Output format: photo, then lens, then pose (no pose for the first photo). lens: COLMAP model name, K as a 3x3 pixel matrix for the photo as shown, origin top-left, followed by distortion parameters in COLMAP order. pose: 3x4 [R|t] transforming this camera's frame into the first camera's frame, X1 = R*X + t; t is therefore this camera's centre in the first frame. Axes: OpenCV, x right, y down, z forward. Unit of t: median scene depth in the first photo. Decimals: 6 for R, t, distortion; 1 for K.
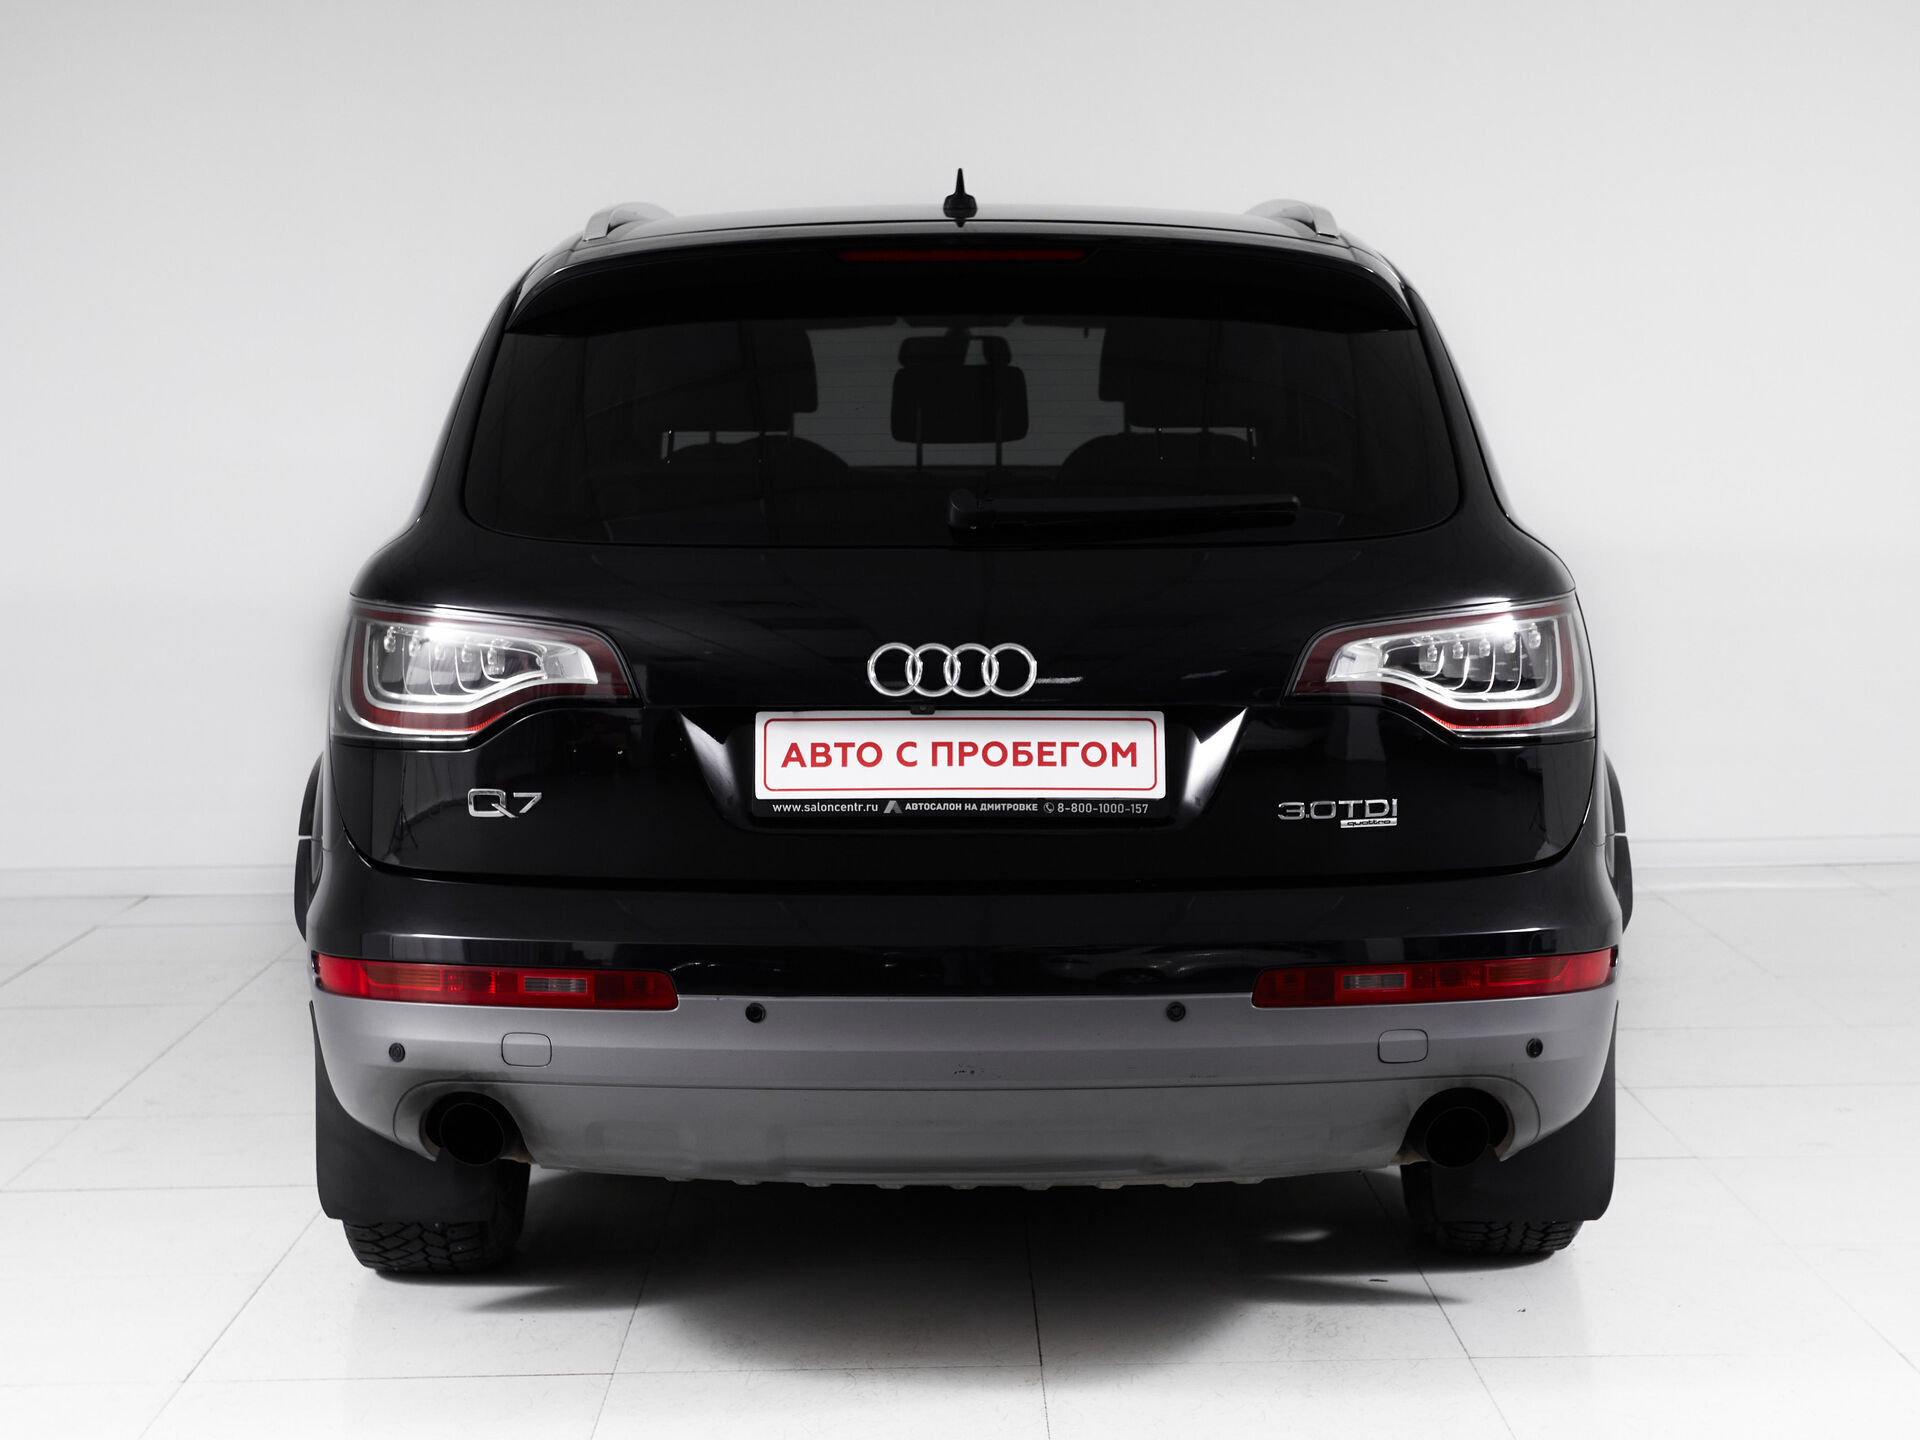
lens RADIAL K [[2232.8, 0, 960.0], [0, 2232.8, 783.0], [0, 0, 1]] dist [0.006644, 0.012973]
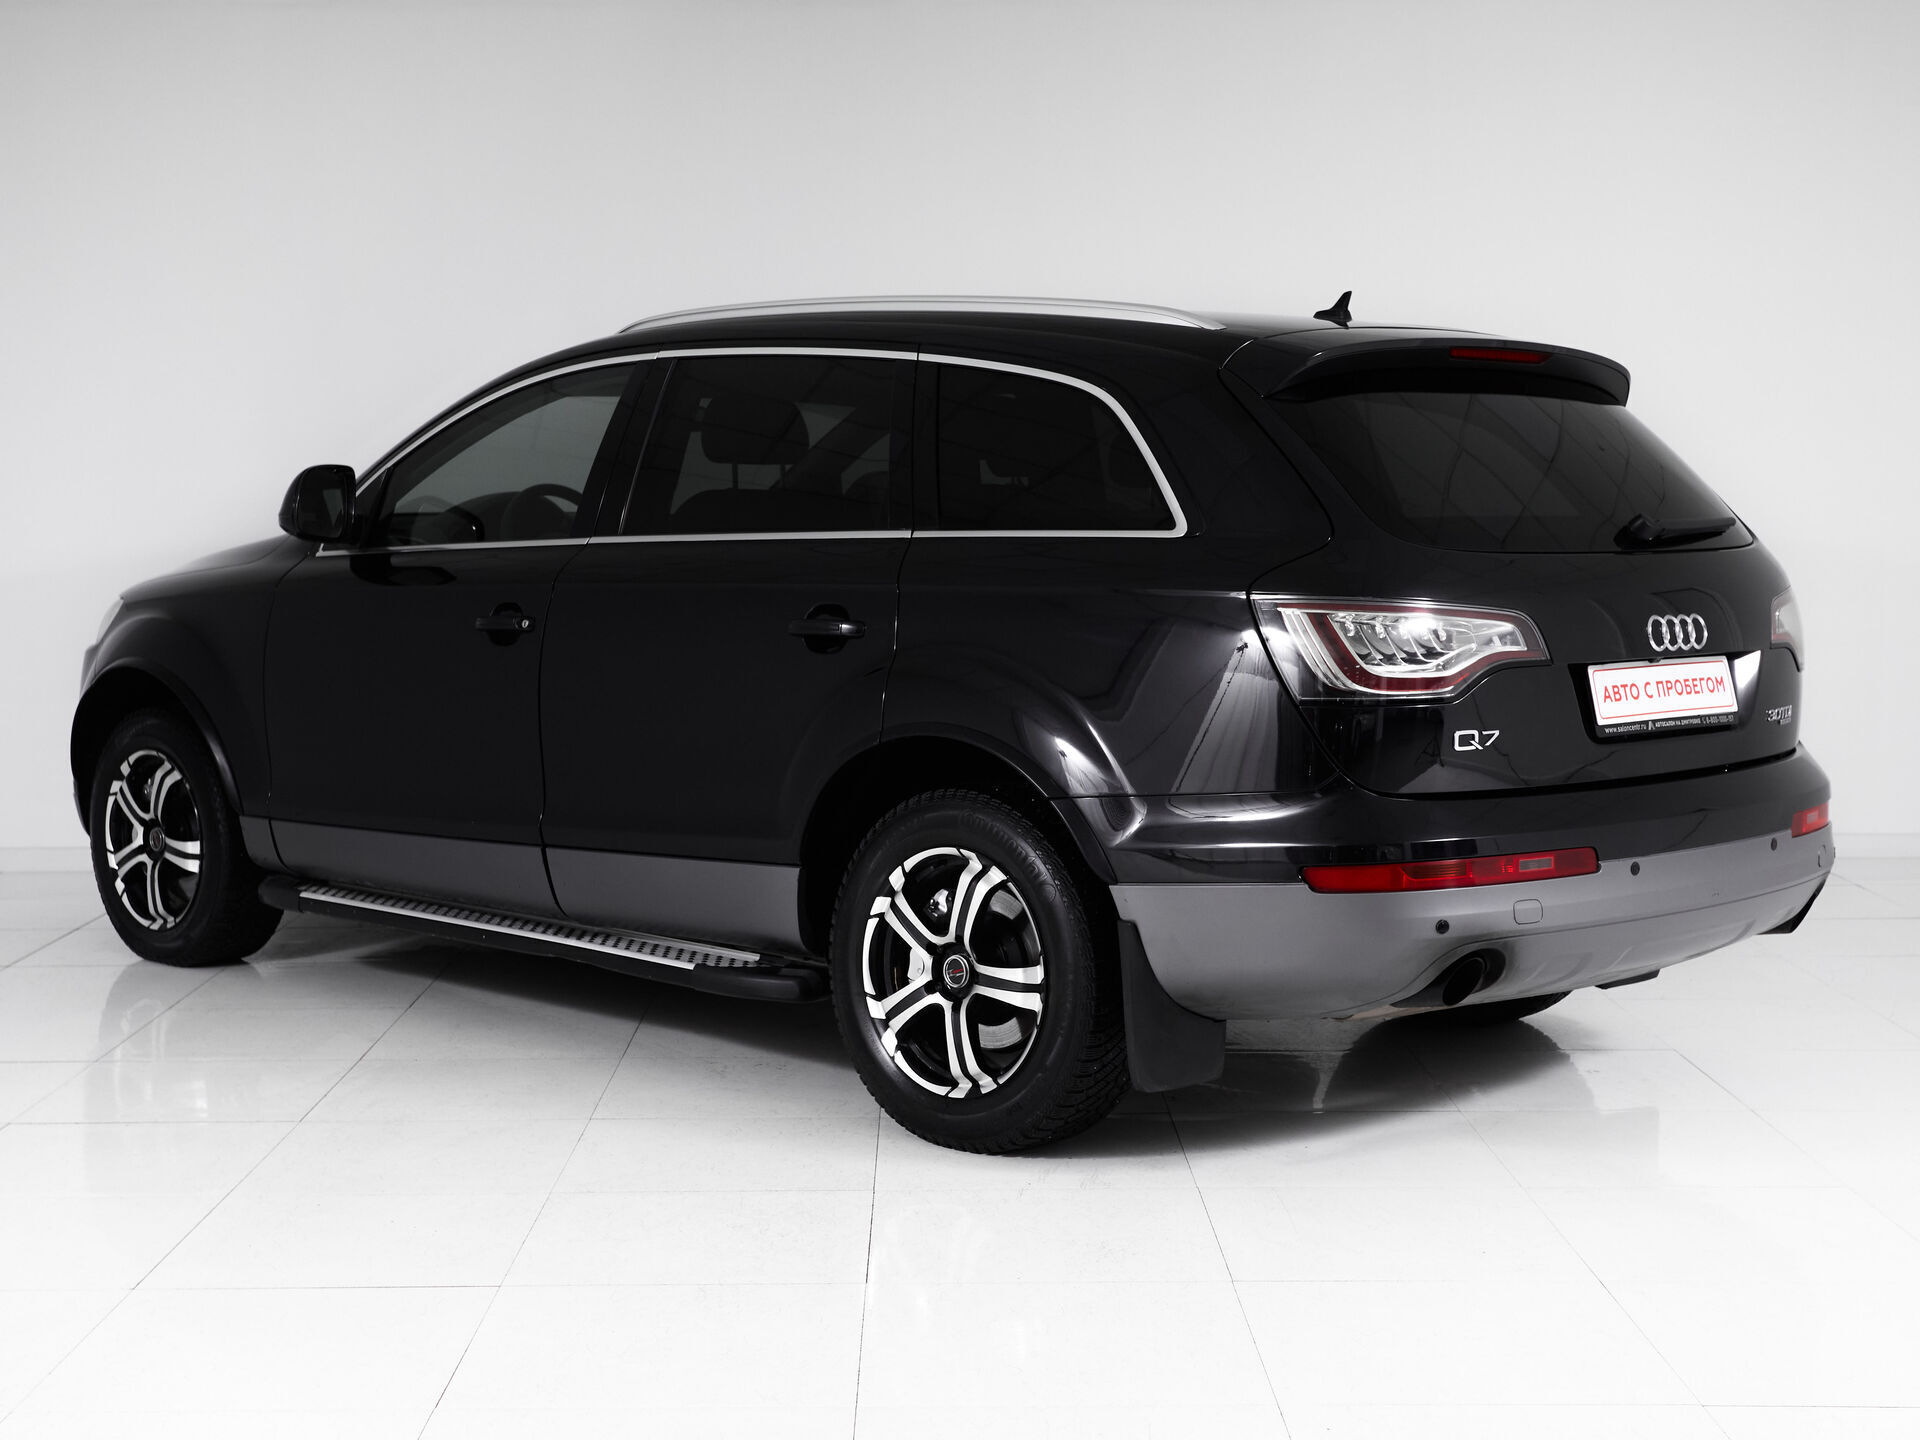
lens RADIAL K [[2332.8, 0, 947.2], [0, 2332.8, 719.1], [0, 0, 1]] dist [0.021393, 0.051529]
pose [[0.806734, -0.058671, 0.587995, -1.320853], [0.095011, 0.994991, -0.031075, 0.010238], [-0.583227, 0.080935, 0.808267, 0.018281]]
